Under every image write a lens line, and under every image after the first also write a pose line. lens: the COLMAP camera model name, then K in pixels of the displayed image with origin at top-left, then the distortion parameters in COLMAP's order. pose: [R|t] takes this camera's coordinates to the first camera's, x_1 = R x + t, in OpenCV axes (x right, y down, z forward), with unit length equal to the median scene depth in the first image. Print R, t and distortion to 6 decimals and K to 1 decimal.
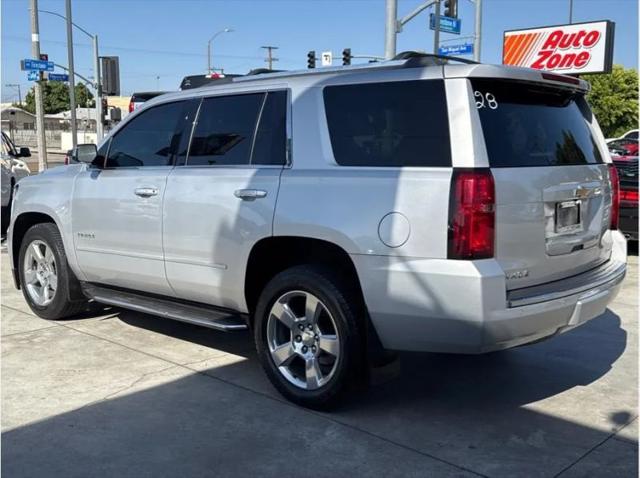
lens RADIAL K [[685.1, 0, 320.0], [0, 685.1, 239.0], [0, 0, 1]] dist [0.187068, -0.421420]
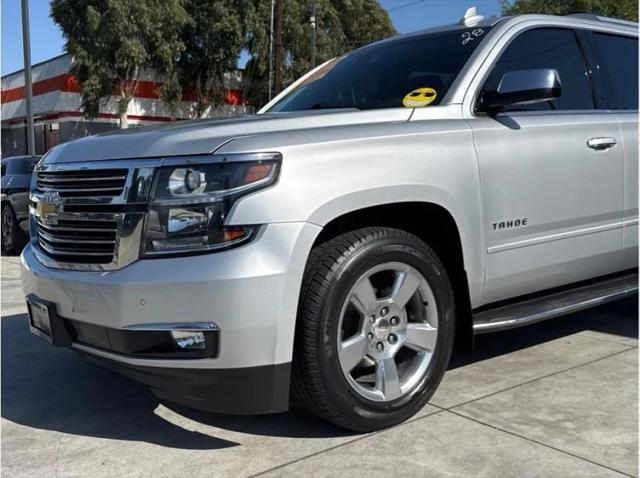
lens RADIAL K [[685.1, 0, 320.0], [0, 685.1, 239.0], [0, 0, 1]] dist [0.187068, -0.421420]
pose [[0.179046, -0.109225, 0.977759, -1.163054], [0.150786, 0.985123, 0.082436, -0.080458], [-0.972217, 0.132672, 0.192852, 1.278004]]
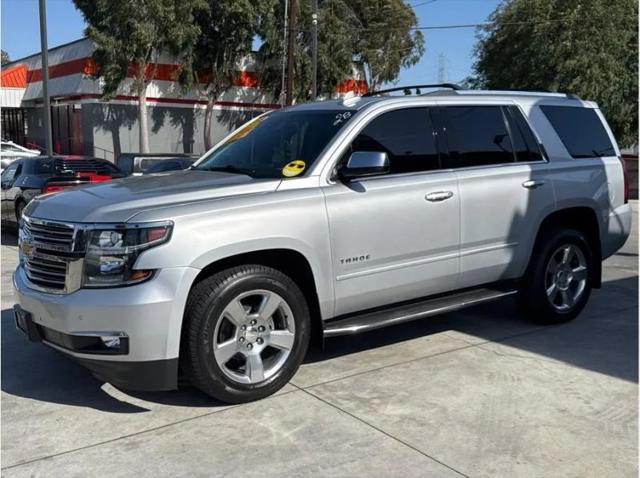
lens RADIAL K [[685.1, 0, 320.0], [0, 685.1, 239.0], [0, 0, 1]] dist [0.187068, -0.421420]
pose [[0.214625, -0.141768, 0.966353, -1.407641], [0.138292, 0.983852, 0.113621, -0.159162], [-0.966856, 0.109253, 0.230764, 1.033334]]
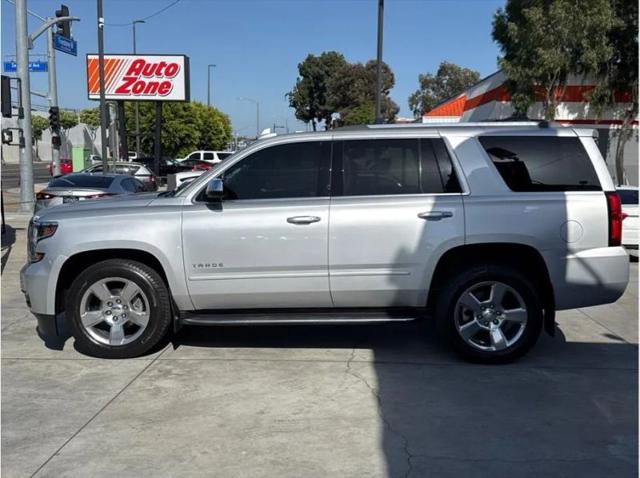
lens RADIAL K [[674.4, 0, 318.7], [0, 674.4, 236.9], [0, 0, 1]] dist [0.175128, -0.393799]
pose [[0.773002, -0.070383, 0.630487, -1.038696], [0.086019, 0.996277, 0.005754, -0.047312], [-0.628545, 0.049786, 0.776178, 0.116596]]
